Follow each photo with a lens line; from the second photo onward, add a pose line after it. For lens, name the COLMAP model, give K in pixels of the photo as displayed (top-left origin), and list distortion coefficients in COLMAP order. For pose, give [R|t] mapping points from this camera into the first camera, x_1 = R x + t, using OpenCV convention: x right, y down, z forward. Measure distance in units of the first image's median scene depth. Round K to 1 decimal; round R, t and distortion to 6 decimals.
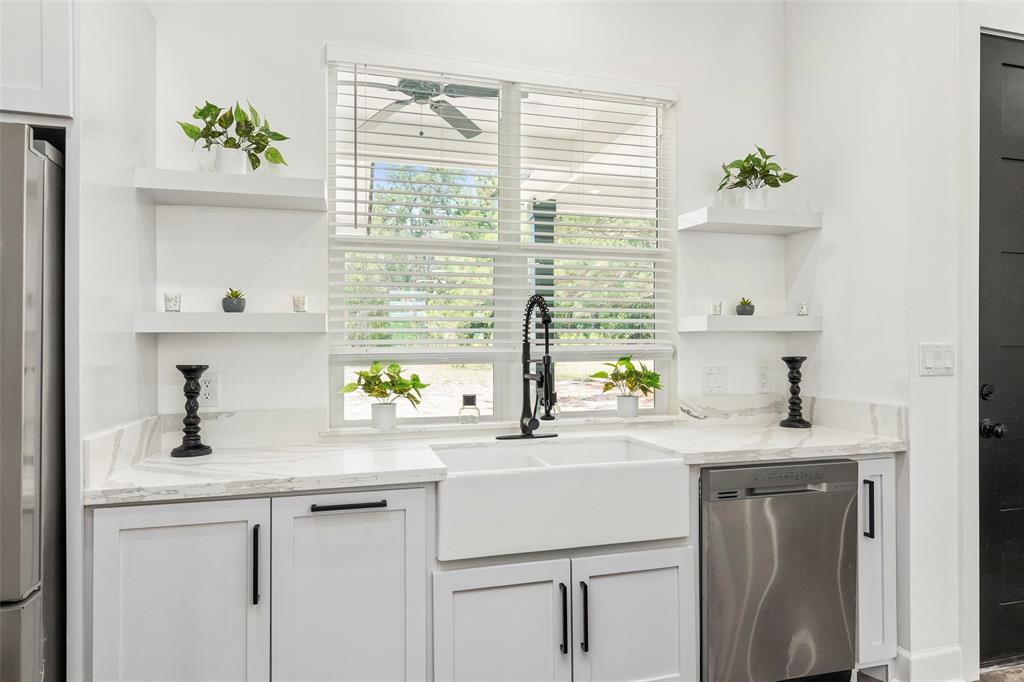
lens RADIAL K [[615.9, 0, 513.4], [0, 615.9, 342.2], [0, 0, 1]] dist [-0.003201, -0.000105]
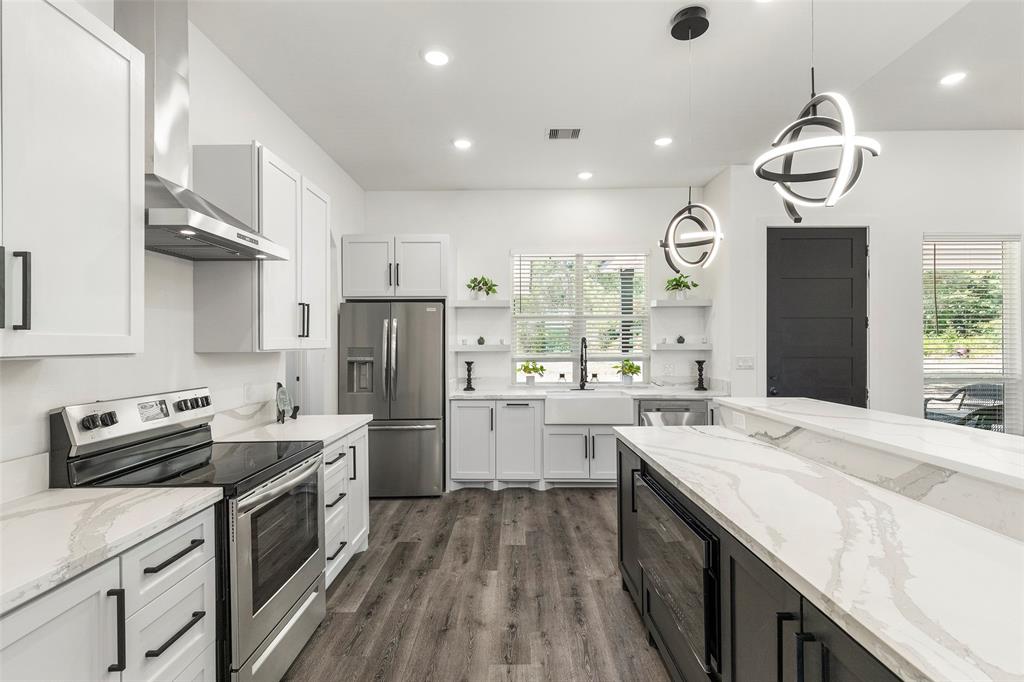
lens RADIAL K [[471.3, 0, 513.4], [0, 471.3, 343.0], [0, 0, 1]] dist [-0.003596, -0.000594]
pose [[0.961671, 0.001176, -0.274203, 0.323287], [-0.000634, 0.999998, 0.002066, -0.058452], [0.274205, -0.001812, 0.961670, -1.152634]]
